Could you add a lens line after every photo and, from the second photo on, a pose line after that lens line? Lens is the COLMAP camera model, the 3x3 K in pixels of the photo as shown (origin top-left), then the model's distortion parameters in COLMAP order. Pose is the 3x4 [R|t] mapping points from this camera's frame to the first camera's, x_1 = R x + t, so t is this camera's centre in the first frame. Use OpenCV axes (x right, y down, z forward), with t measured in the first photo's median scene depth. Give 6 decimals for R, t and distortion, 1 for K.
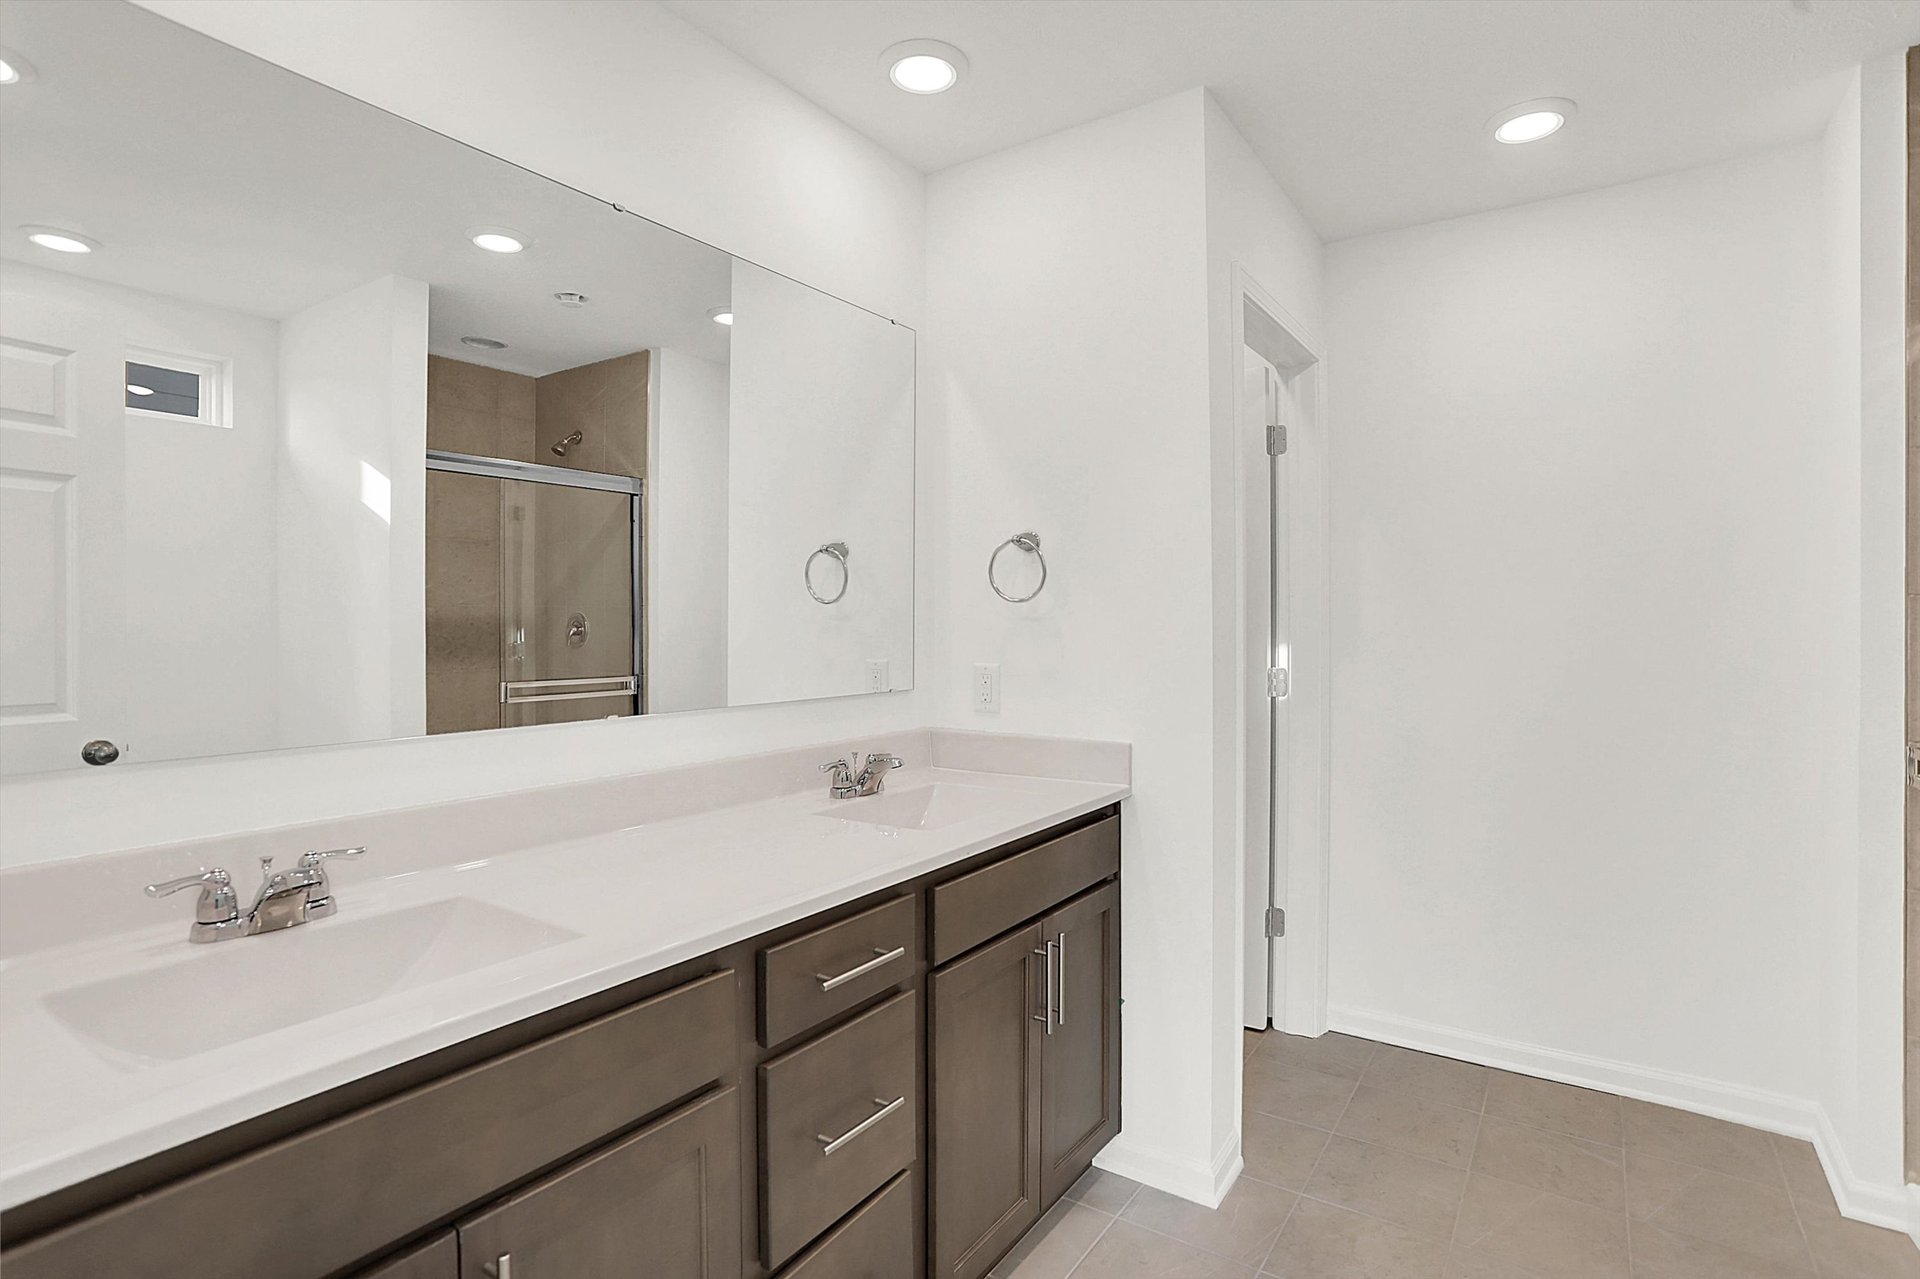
lens RADIAL K [[948.2, 0, 960.0], [0, 948.2, 639.5], [0, 0, 1]] dist [-0.060739, 0.029582]
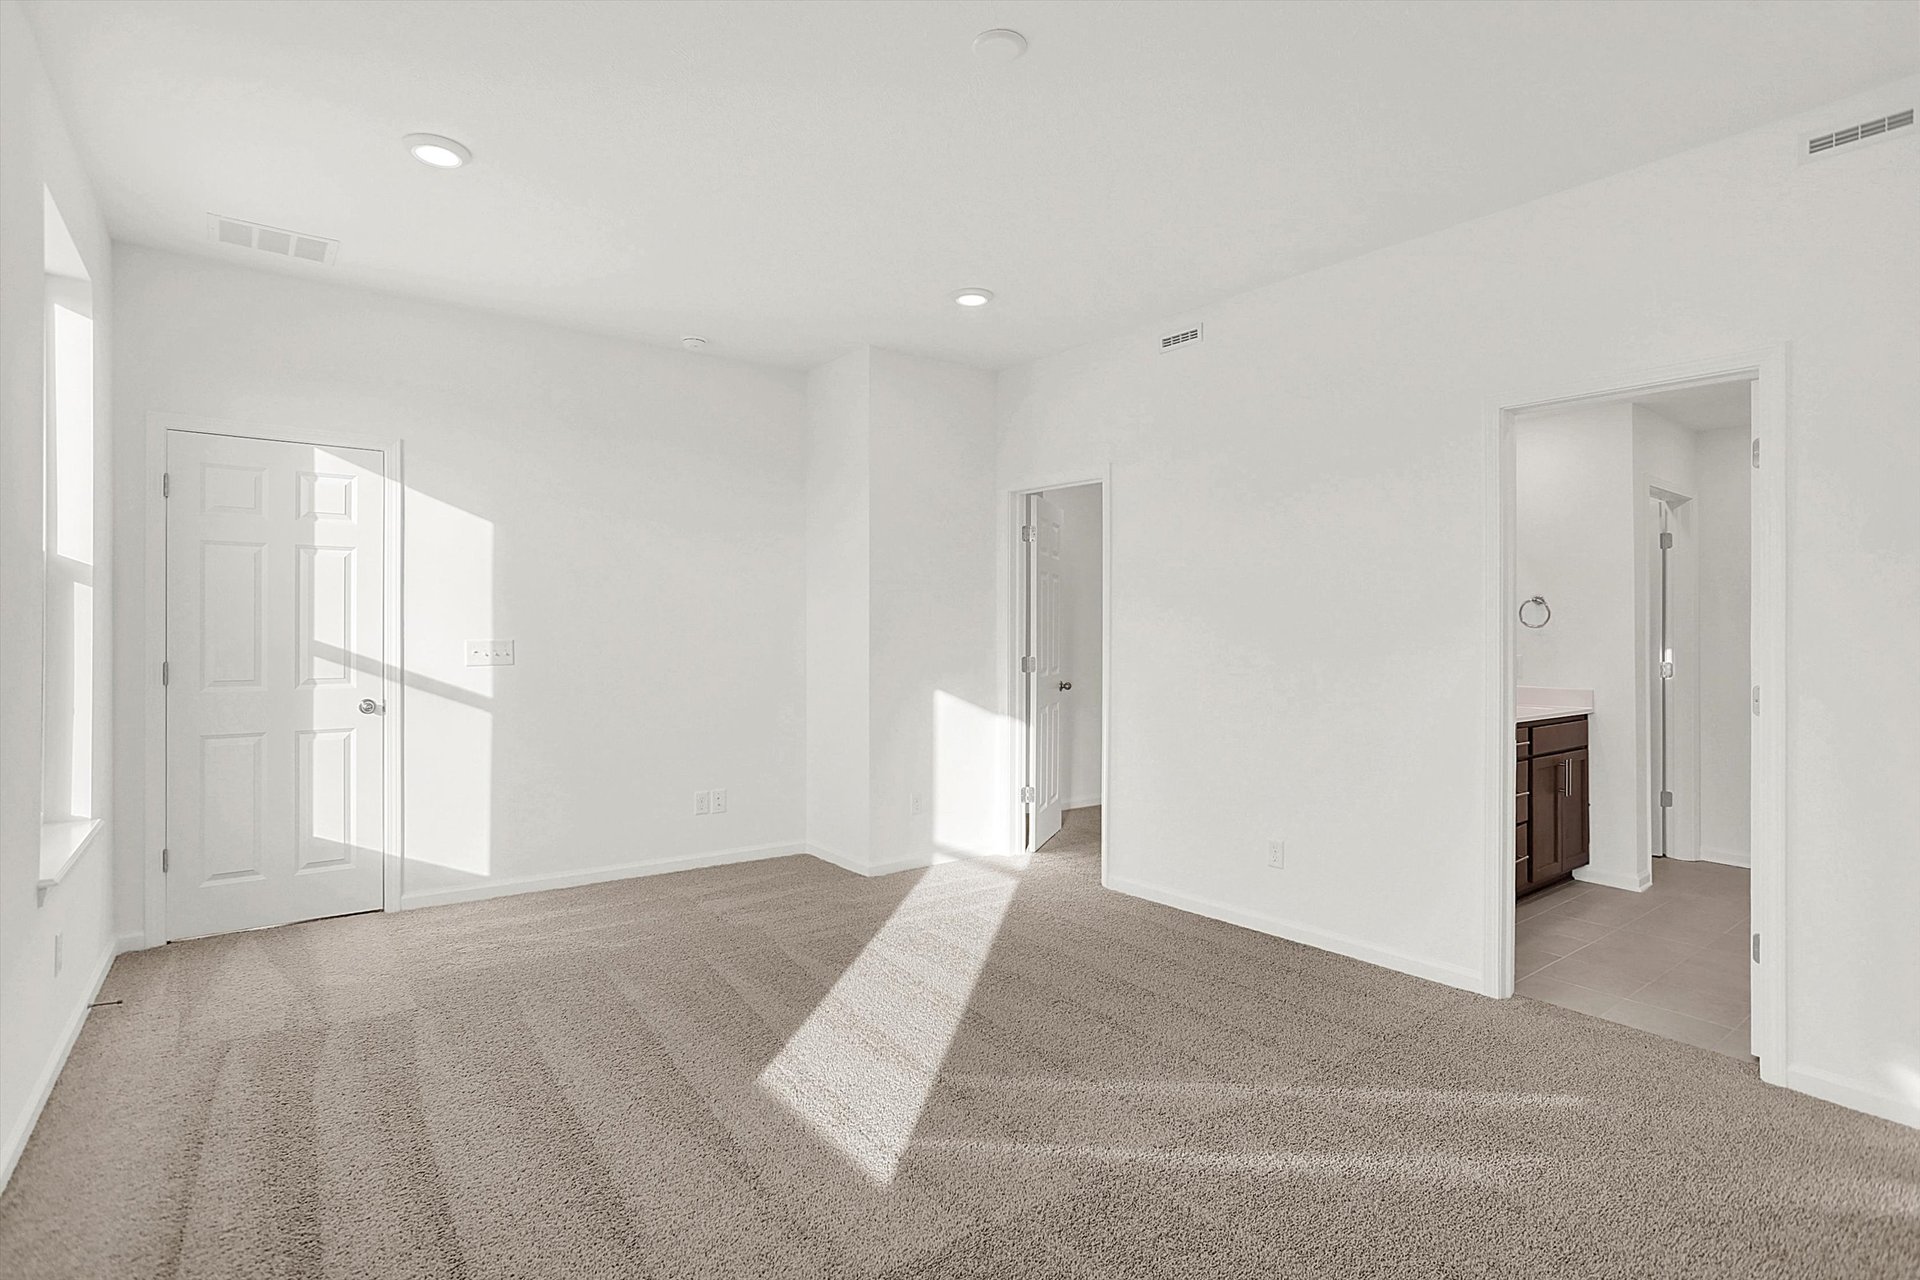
lens RADIAL K [[948.2, 0, 960.0], [0, 948.2, 640.0], [0, 0, 1]] dist [-0.060739, 0.029582]
pose [[0.947160, -0.000597, -0.320760, -0.433546], [-0.001793, 0.999973, -0.007155, 0.007955], [0.320755, 0.007352, 0.947134, -1.275904]]
